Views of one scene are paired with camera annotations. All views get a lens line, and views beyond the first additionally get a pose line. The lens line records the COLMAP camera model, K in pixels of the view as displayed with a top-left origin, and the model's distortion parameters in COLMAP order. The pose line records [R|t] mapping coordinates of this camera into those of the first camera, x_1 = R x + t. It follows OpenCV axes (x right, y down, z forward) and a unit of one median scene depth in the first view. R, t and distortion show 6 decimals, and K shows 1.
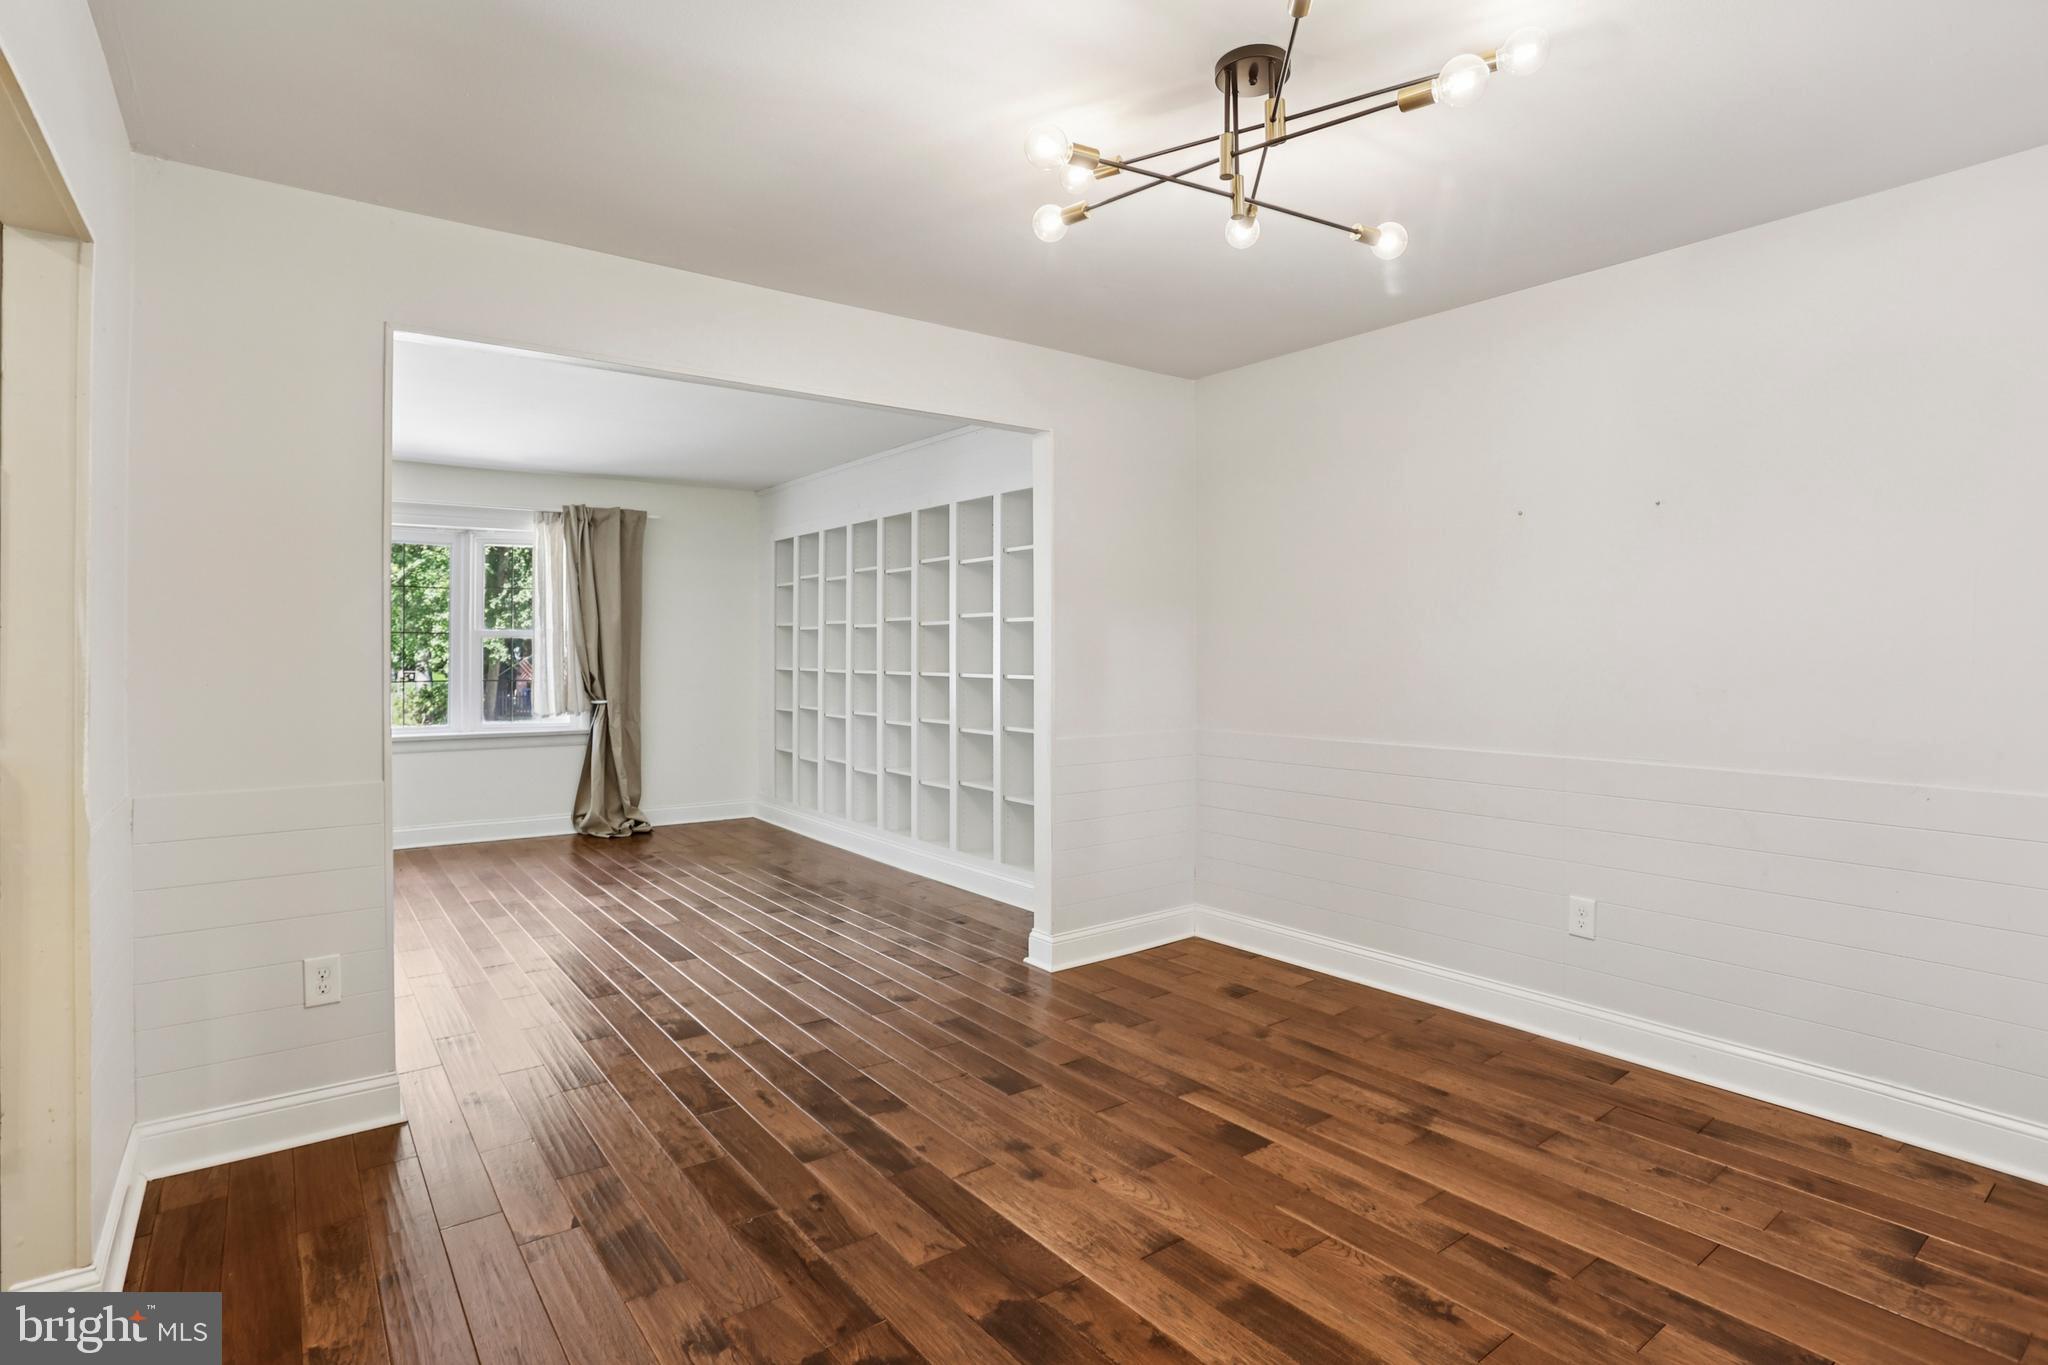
lens RADIAL K [[1035.7, 0, 1029.9], [0, 1035.7, 668.0], [0, 0, 1]] dist [-0.068273, 0.029388]
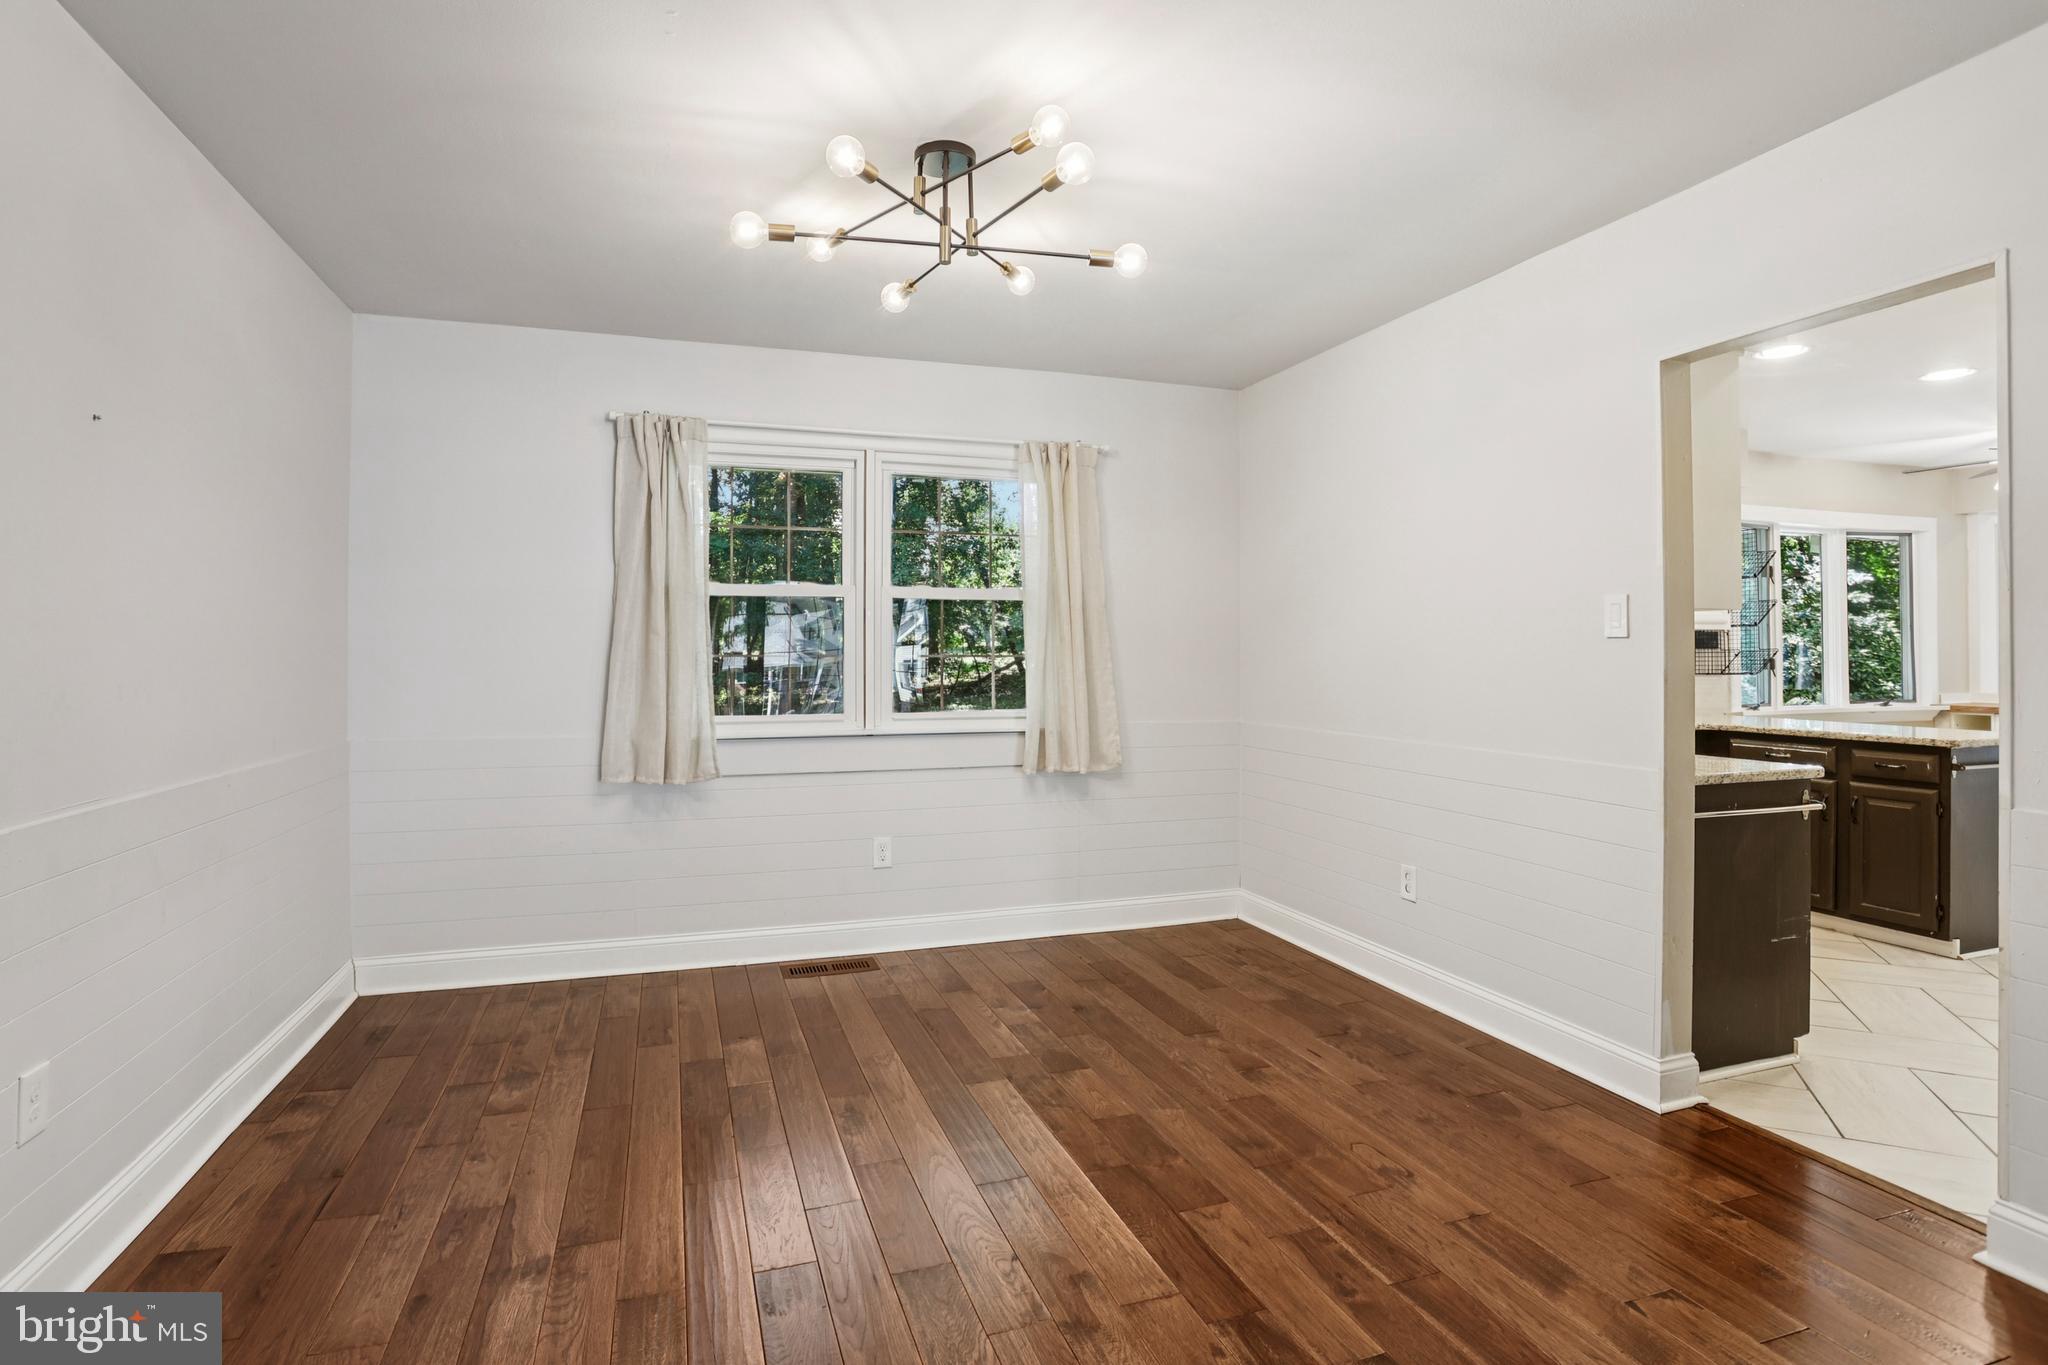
lens RADIAL K [[1025.3, 0, 1008.9], [0, 1025.3, 650.4], [0, 0, 1]] dist [-0.067779, 0.026966]
pose [[-0.945712, 0.005374, 0.324961, -0.216171], [0.007512, 0.999958, 0.005324, -0.007760], [-0.324918, 0.007476, -0.945713, 1.867991]]
